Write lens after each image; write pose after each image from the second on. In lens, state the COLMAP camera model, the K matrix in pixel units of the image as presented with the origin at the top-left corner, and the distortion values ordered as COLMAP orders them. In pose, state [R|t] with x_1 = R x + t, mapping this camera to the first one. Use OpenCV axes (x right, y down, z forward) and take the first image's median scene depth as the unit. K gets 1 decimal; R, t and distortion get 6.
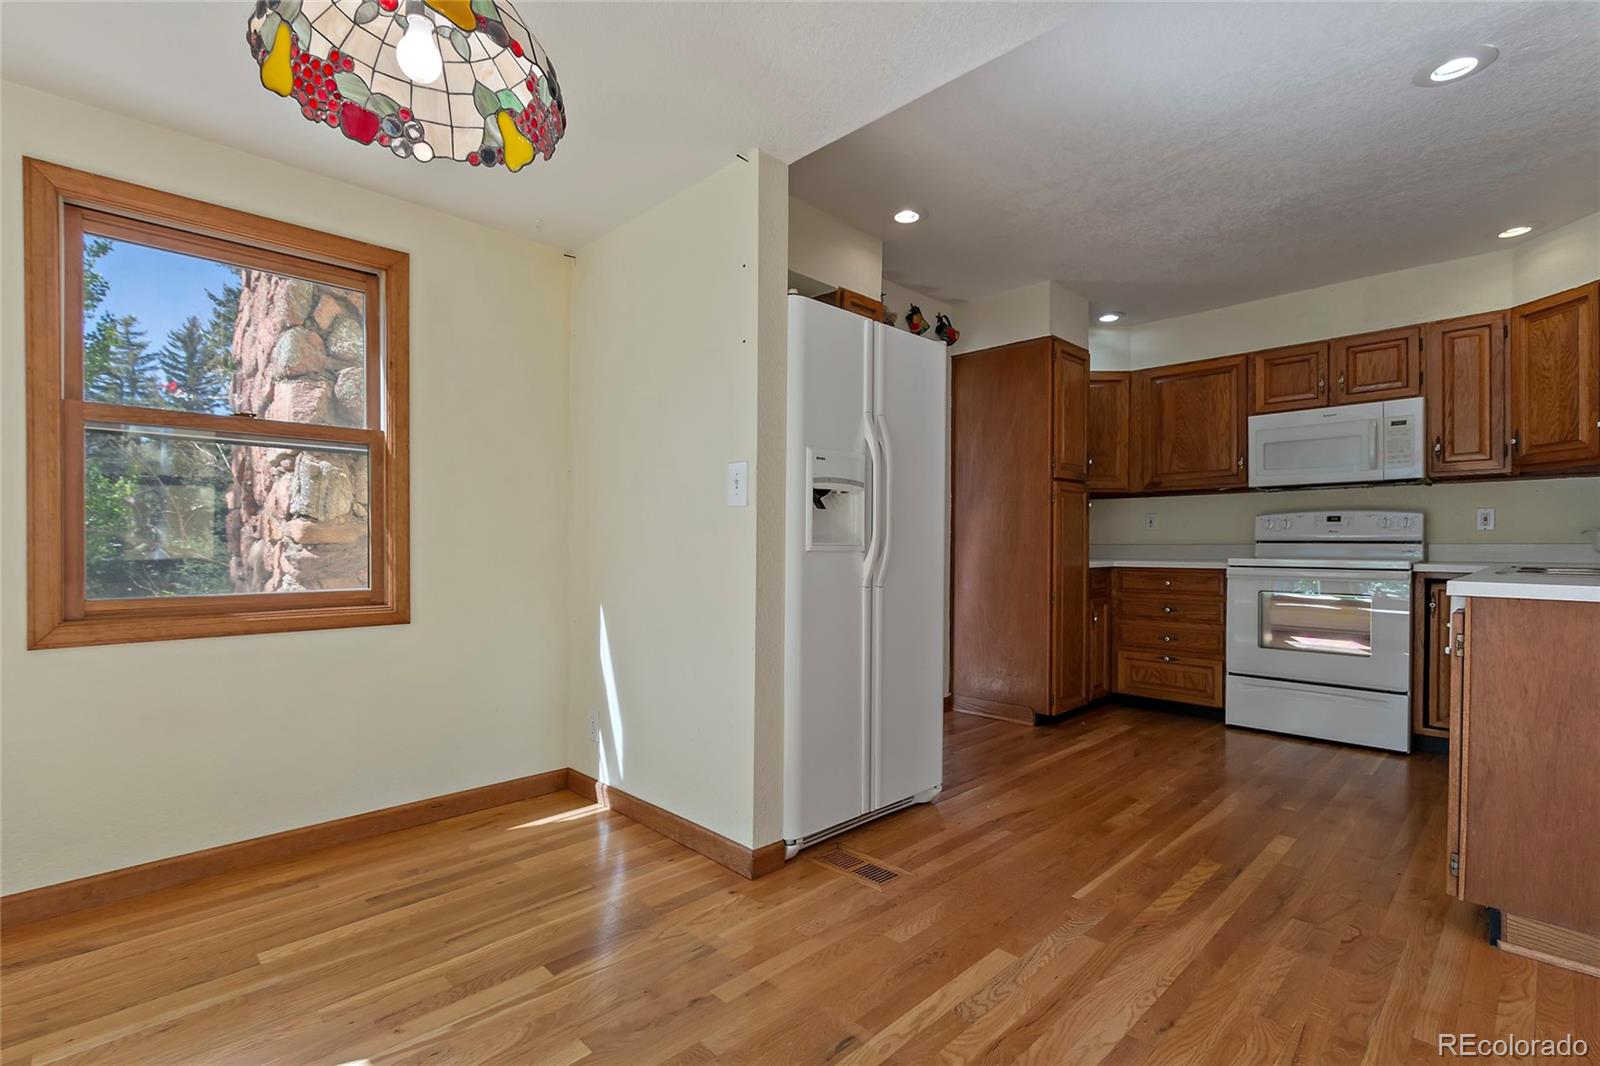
lens RADIAL K [[731.8, 0, 781.2], [0, 731.8, 549.8], [0, 0, 1]] dist [-0.003178, -0.000688]
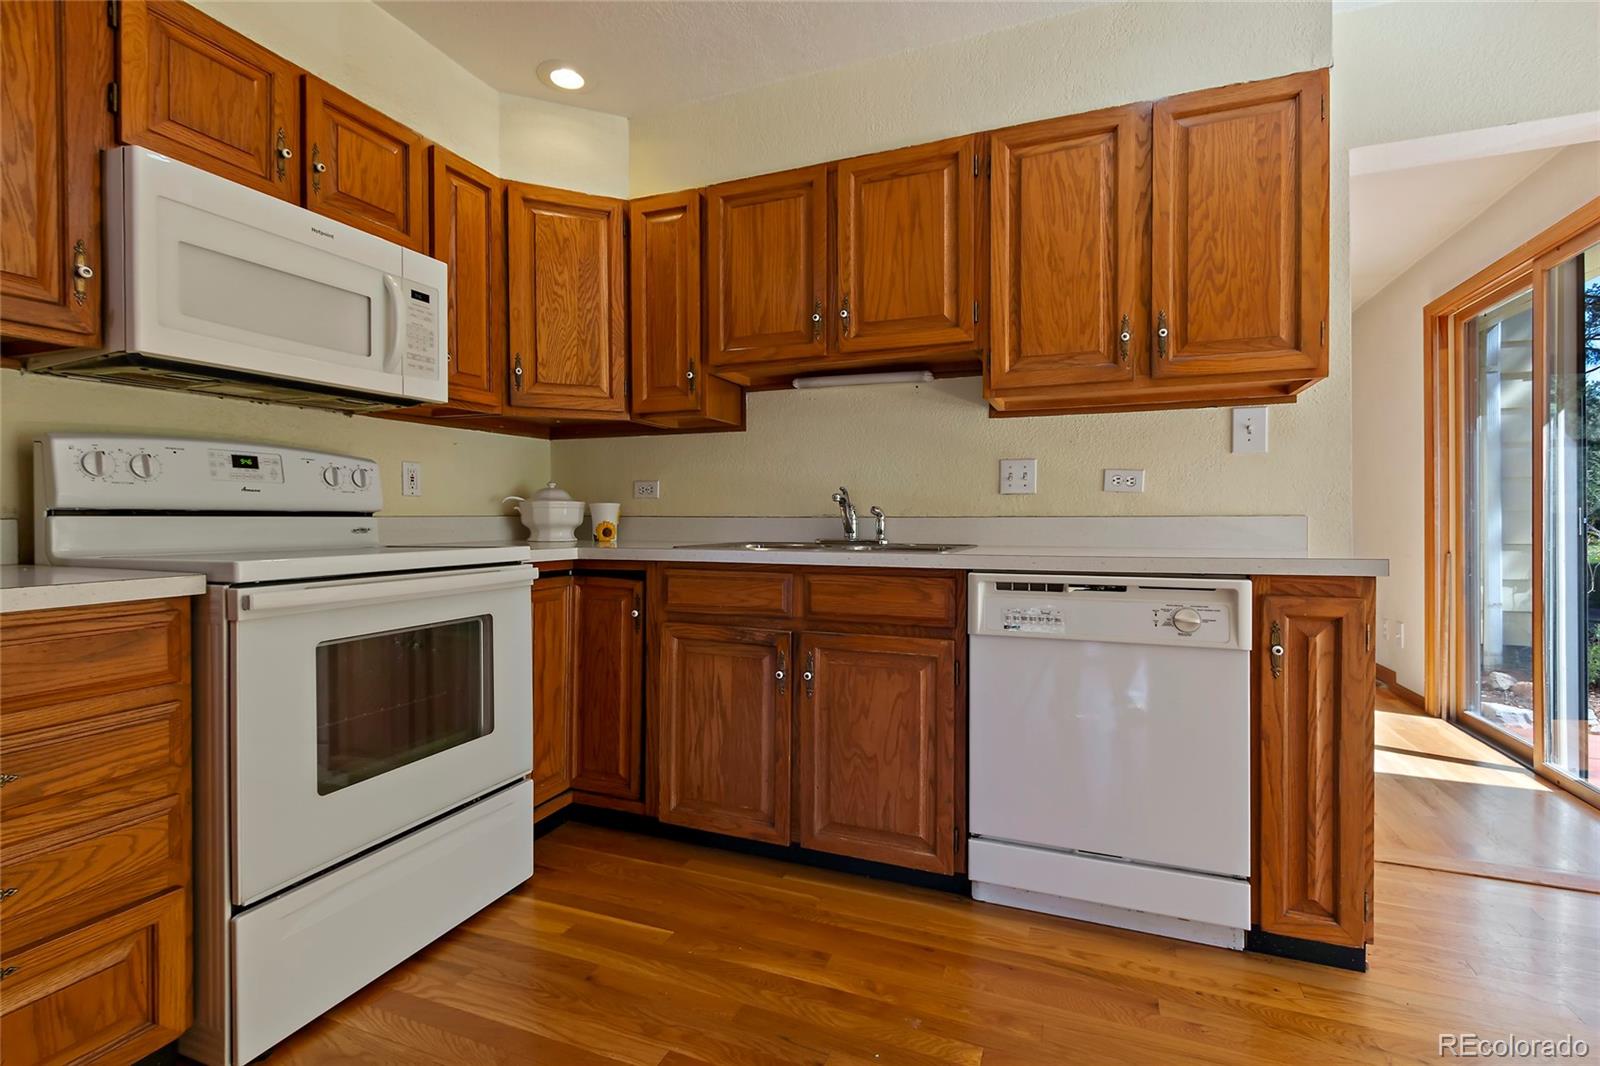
lens RADIAL K [[731.8, 0, 797.1], [0, 731.8, 525.8], [0, 0, 1]] dist [-0.003178, -0.000688]
pose [[-0.413914, -0.011003, 0.910250, 0.241655], [0.011321, 0.999787, 0.017233, -0.008146], [-0.910246, 0.017438, -0.413701, 1.027392]]
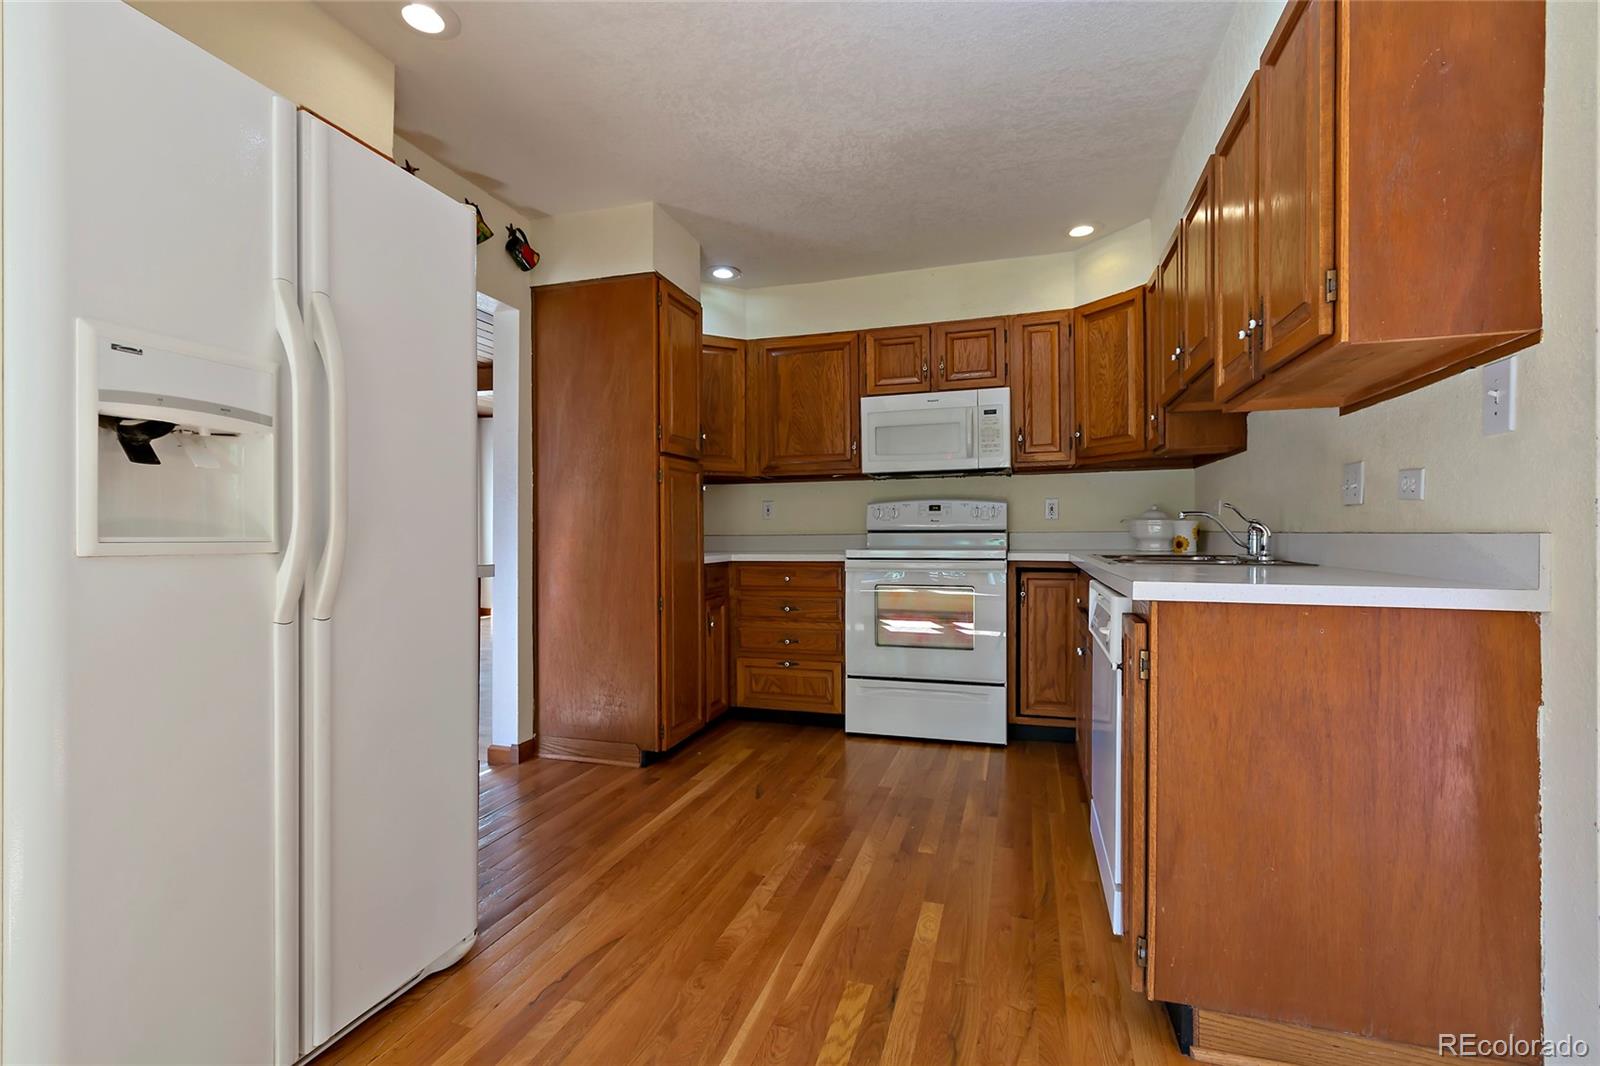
lens RADIAL K [[731.8, 0, 779.5], [0, 731.8, 541.0], [0, 0, 1]] dist [-0.003178, -0.000688]
pose [[0.882009, -0.010850, 0.471107, 0.125172], [0.011361, 0.999934, 0.001759, -0.002227], [-0.471095, 0.003801, 0.882074, 0.267882]]
